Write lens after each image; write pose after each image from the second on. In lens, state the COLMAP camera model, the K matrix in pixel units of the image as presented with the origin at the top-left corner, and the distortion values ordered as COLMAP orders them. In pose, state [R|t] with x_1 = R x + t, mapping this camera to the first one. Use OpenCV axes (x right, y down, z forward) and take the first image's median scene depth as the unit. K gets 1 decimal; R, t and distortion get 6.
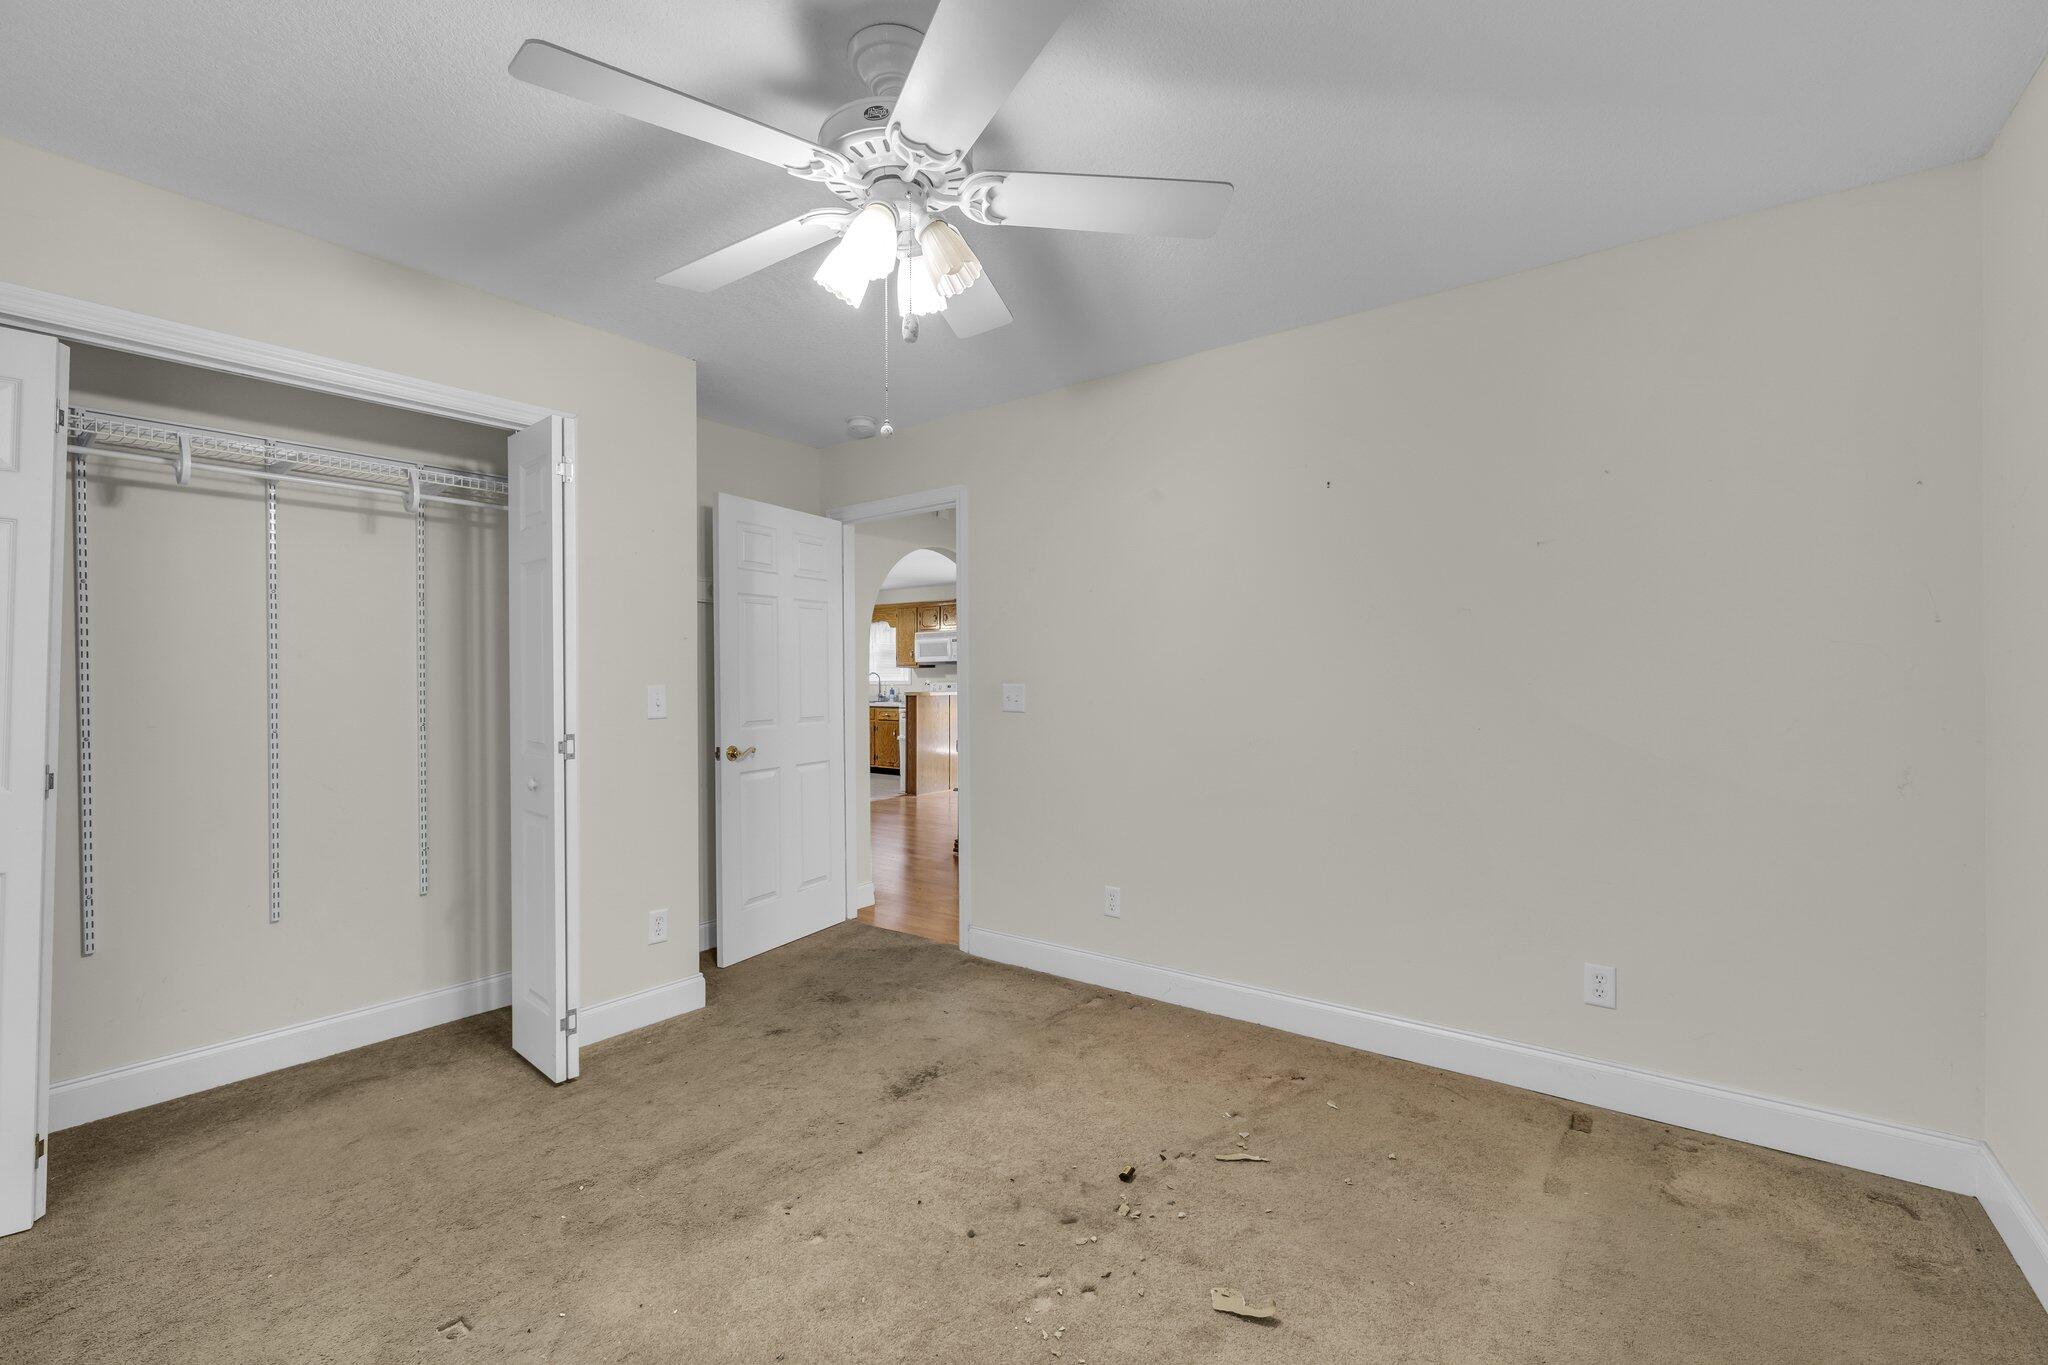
lens RADIAL K [[858.4, 0, 1025.0], [0, 858.4, 680.7], [0, 0, 1]] dist [-0.003113, 0.001113]
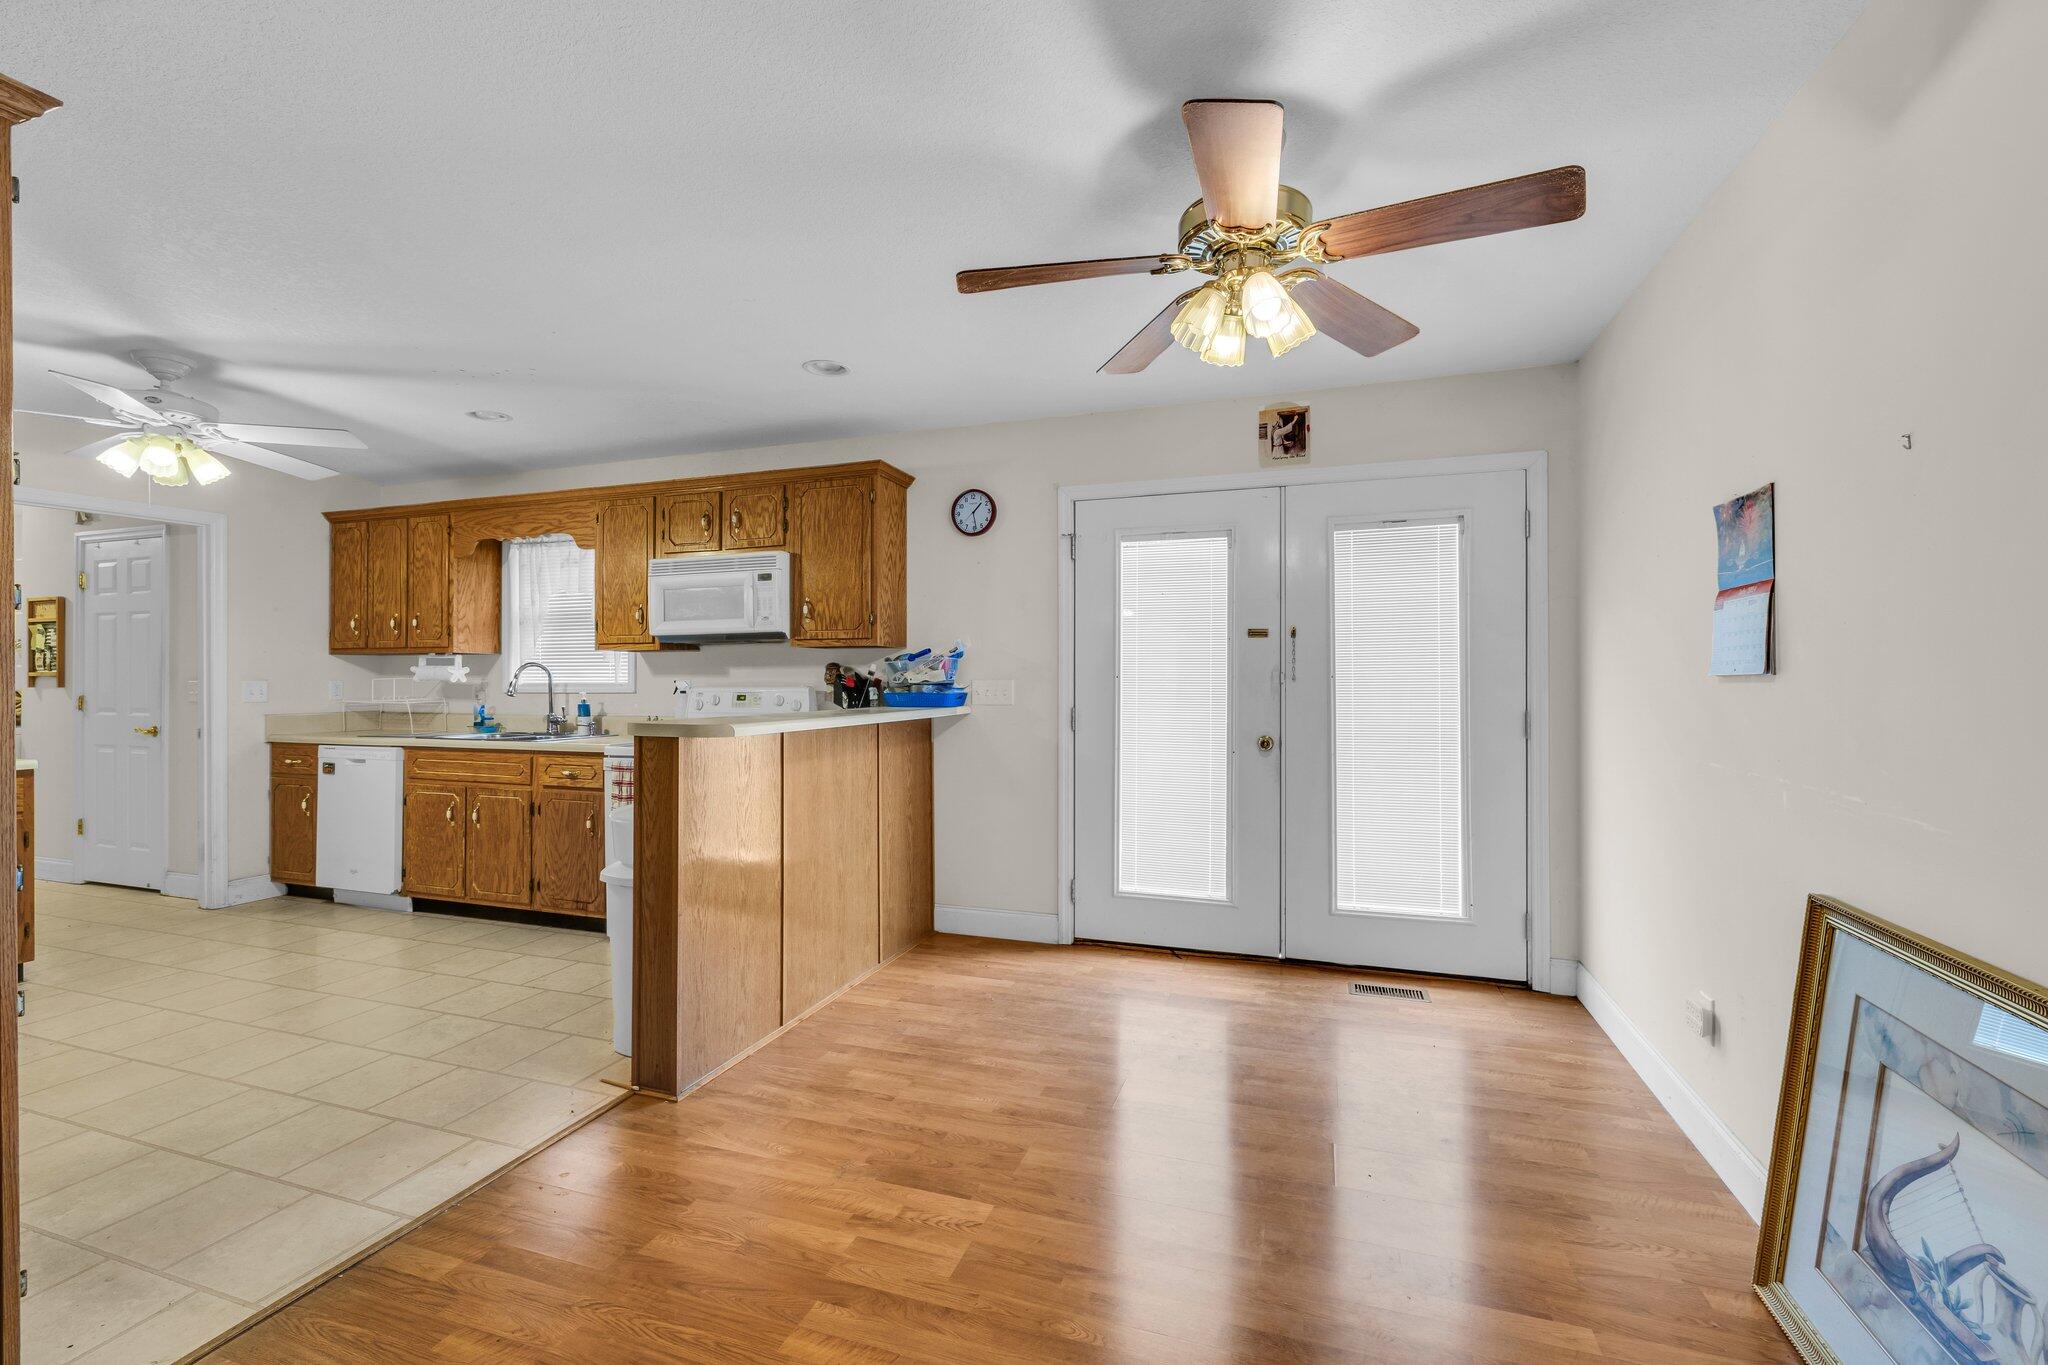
lens RADIAL K [[858.4, 0, 1025.0], [0, 858.4, 680.7], [0, 0, 1]] dist [-0.003113, 0.001113]
pose [[0.950845, 0.001243, 0.309664, -0.084911], [0.000766, 0.999979, -0.006367, 0.001942], [-0.309666, 0.006292, 0.950825, 0.567890]]
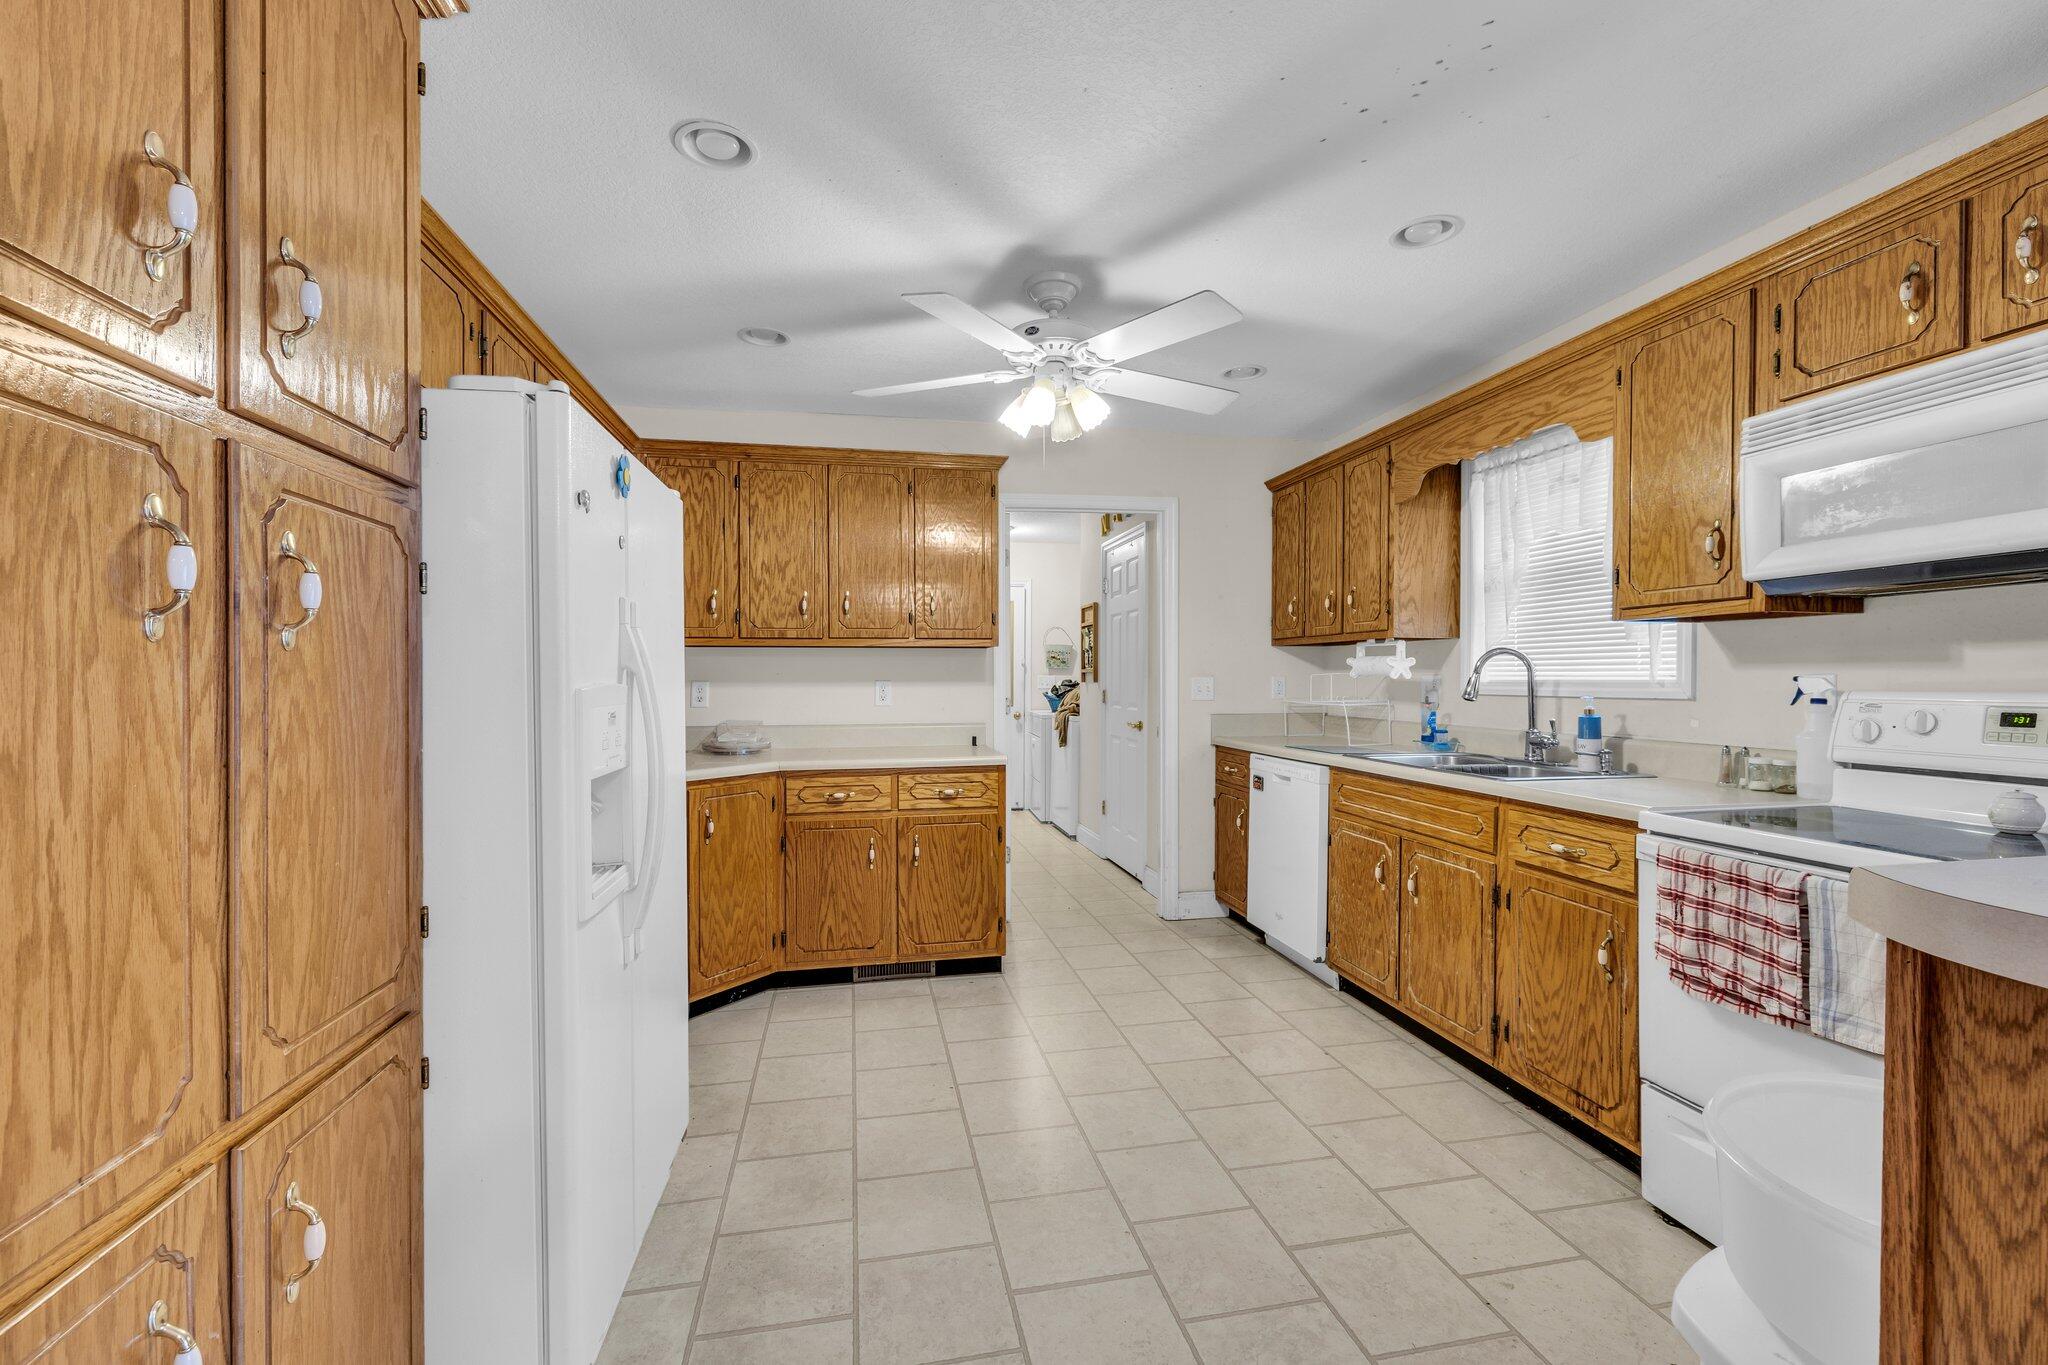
lens RADIAL K [[858.4, 0, 1025.0], [0, 858.4, 680.7], [0, 0, 1]] dist [-0.003113, 0.001113]
pose [[0.744681, 0.004970, -0.667402, -0.117281], [-0.005939, 0.999982, 0.000820, 0.001000], [0.667394, 0.003353, 0.744697, 0.747027]]
